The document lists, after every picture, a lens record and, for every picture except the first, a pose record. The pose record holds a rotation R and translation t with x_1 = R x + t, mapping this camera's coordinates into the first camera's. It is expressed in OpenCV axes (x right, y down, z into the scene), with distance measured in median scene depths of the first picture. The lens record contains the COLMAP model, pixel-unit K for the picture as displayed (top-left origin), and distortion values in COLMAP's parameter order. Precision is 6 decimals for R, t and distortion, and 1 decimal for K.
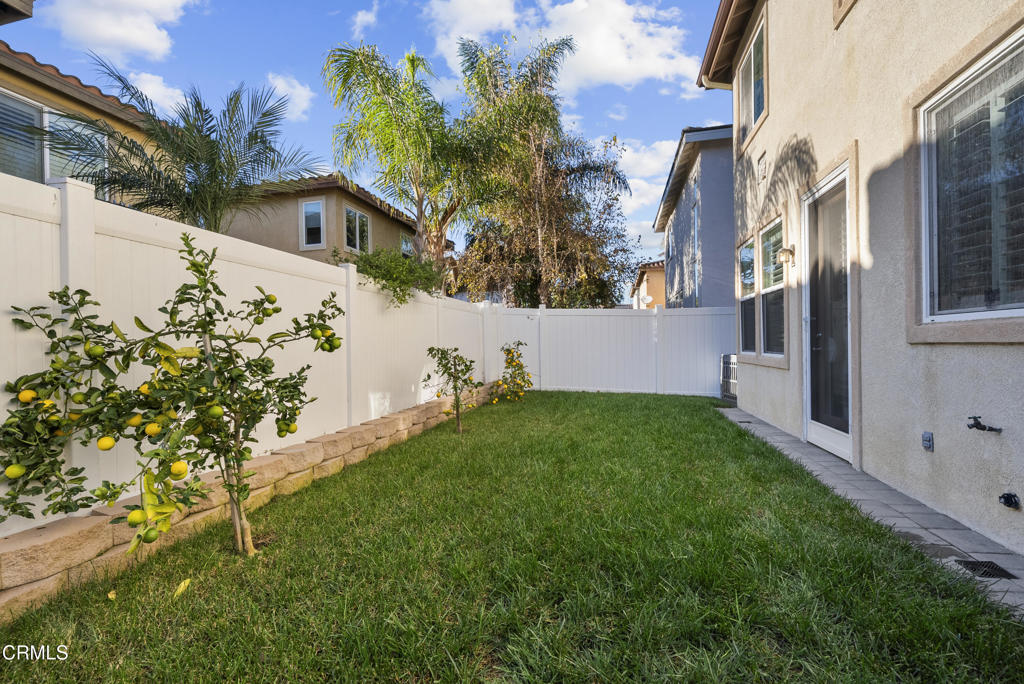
lens RADIAL K [[449.2, 0, 504.6], [0, 449.2, 342.8], [0, 0, 1]] dist [-0.002634, -0.000287]
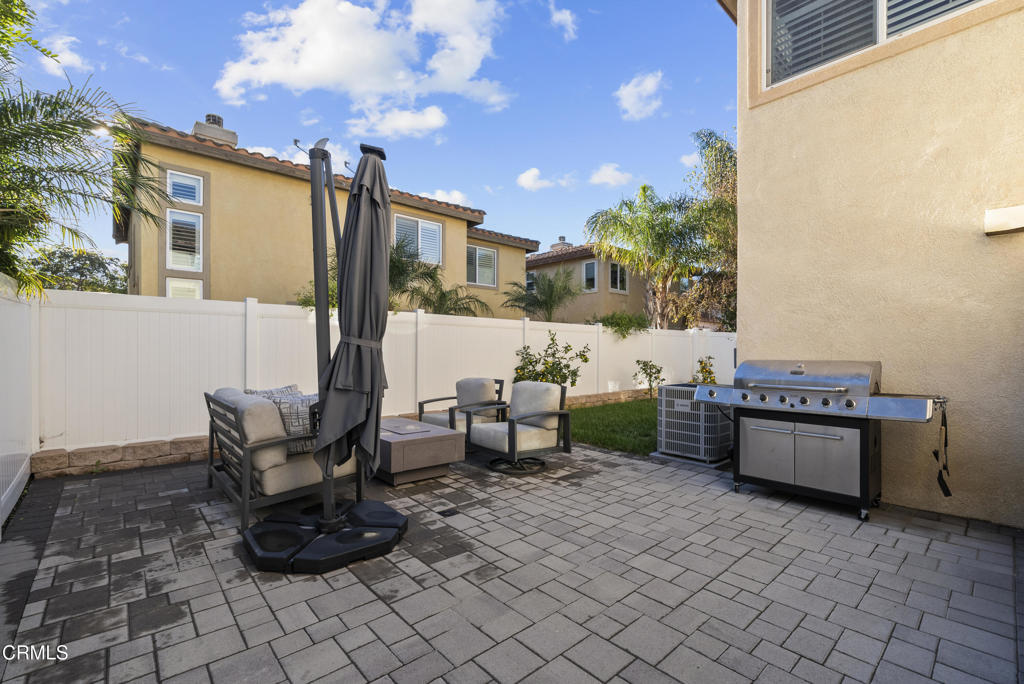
lens RADIAL K [[449.2, 0, 504.6], [0, 449.2, 342.8], [0, 0, 1]] dist [-0.002634, -0.000287]
pose [[0.822396, 0.010613, -0.568816, 0.935775], [-0.014169, 0.999898, -0.001829, -0.104528], [0.568739, 0.009564, 0.822463, -1.927792]]
